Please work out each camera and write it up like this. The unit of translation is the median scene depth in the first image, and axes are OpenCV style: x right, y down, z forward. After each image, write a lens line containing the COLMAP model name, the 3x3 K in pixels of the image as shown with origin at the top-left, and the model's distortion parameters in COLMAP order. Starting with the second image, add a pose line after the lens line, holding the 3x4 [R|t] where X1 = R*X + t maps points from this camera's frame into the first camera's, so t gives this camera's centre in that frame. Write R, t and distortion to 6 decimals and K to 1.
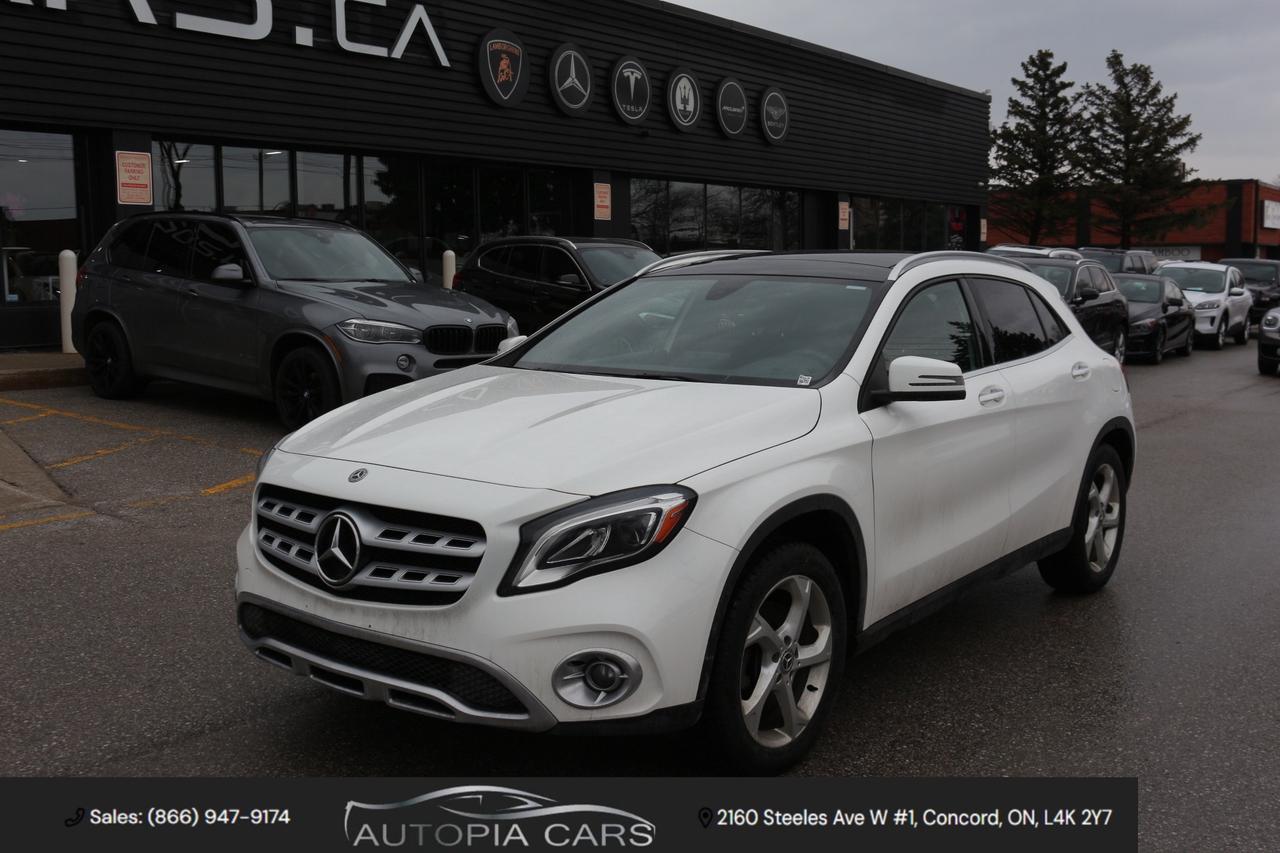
lens RADIAL K [[1322.8, 0, 655.4], [0, 1322.8, 425.7], [0, 0, 1]] dist [-0.085542, 0.040704]
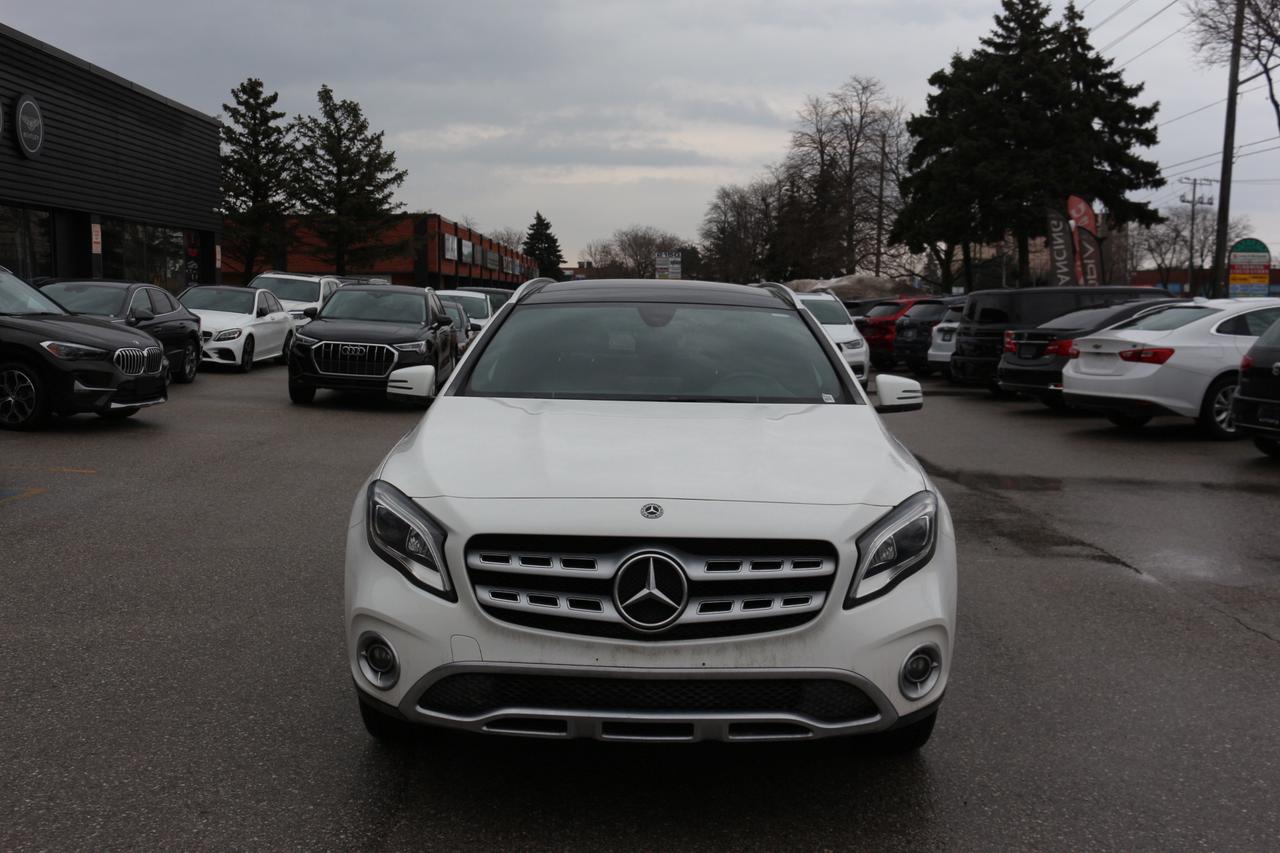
lens RADIAL K [[1322.8, 0, 655.4], [0, 1322.8, 425.7], [0, 0, 1]] dist [-0.085542, 0.040704]
pose [[0.787817, -0.049008, 0.613957, -0.091881], [0.061546, 0.998104, 0.000698, -0.002797], [-0.612827, 0.037236, 0.789339, 0.027587]]
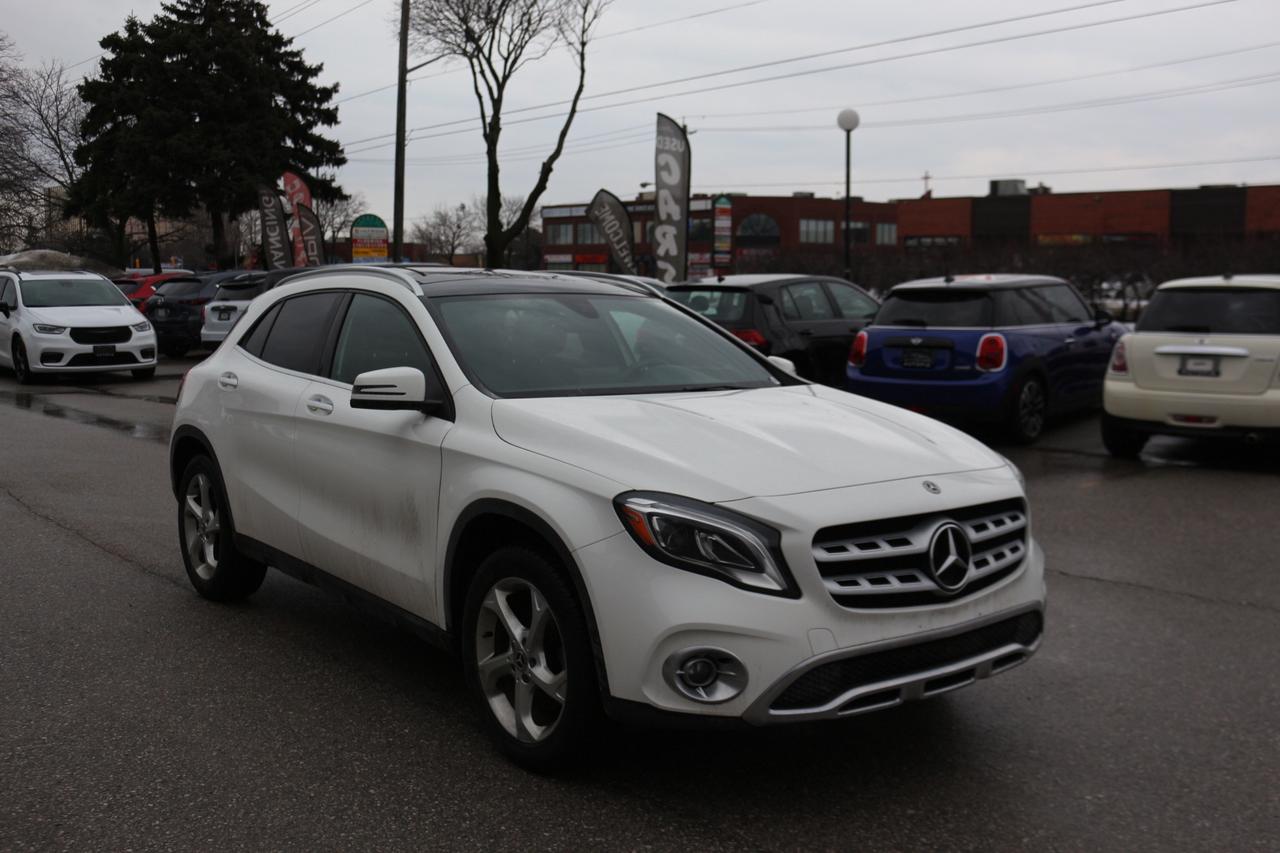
lens RADIAL K [[1322.8, 0, 655.4], [0, 1322.8, 425.7], [0, 0, 1]] dist [-0.085542, 0.040704]
pose [[0.208781, -0.104617, 0.972351, -0.147664], [0.108774, 0.990577, 0.083223, -0.014086], [-0.971894, 0.088391, 0.218194, 0.111581]]
